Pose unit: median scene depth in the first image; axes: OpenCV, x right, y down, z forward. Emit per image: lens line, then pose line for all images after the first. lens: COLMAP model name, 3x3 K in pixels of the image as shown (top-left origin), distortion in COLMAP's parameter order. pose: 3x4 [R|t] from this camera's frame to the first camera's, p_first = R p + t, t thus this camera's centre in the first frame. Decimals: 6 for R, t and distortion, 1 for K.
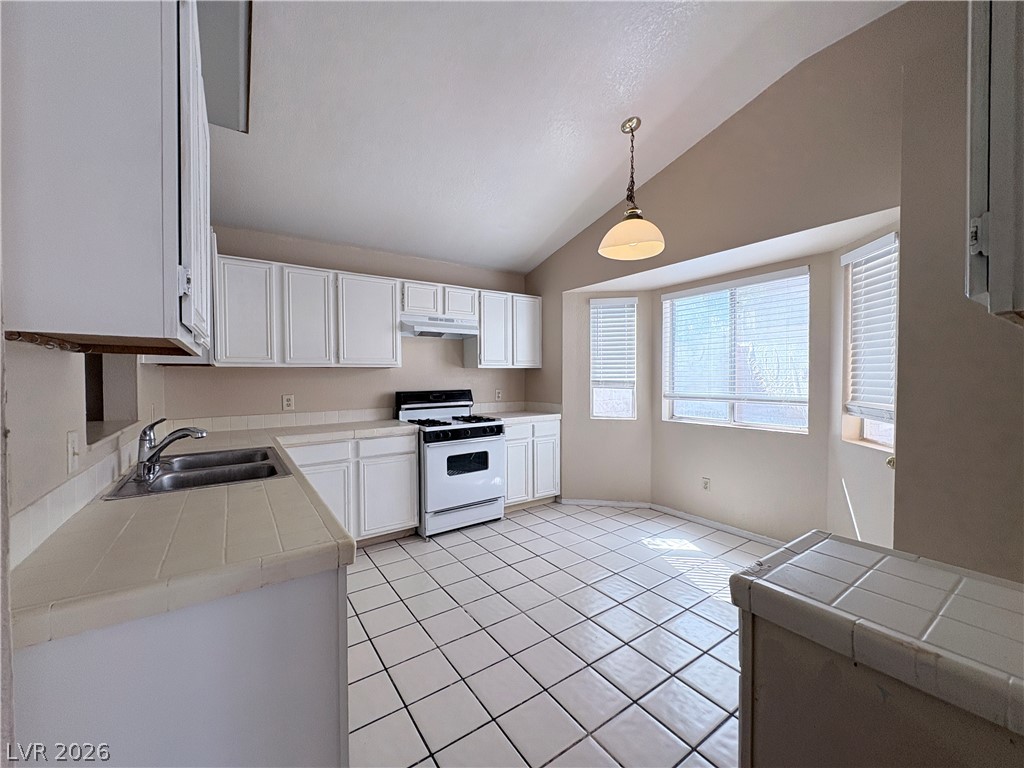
lens RADIAL K [[409.2, 0, 512.0], [0, 409.2, 384.0], [0, 0, 1]] dist [-0.000453, 0.000224]
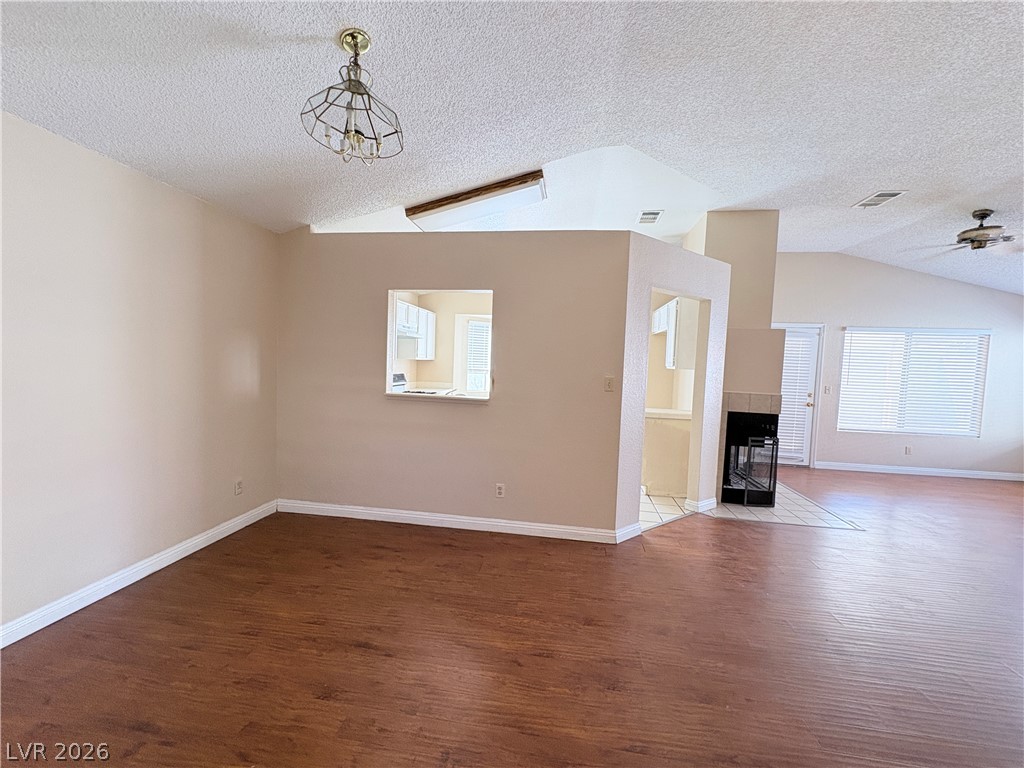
lens RADIAL K [[409.2, 0, 512.0], [0, 409.2, 384.0], [0, 0, 1]] dist [-0.000453, 0.000224]
pose [[0.678907, -0.008755, 0.734172, -1.021549], [-0.025520, 0.999043, 0.035513, -0.012324], [-0.733781, -0.042846, 0.678034, -0.309920]]
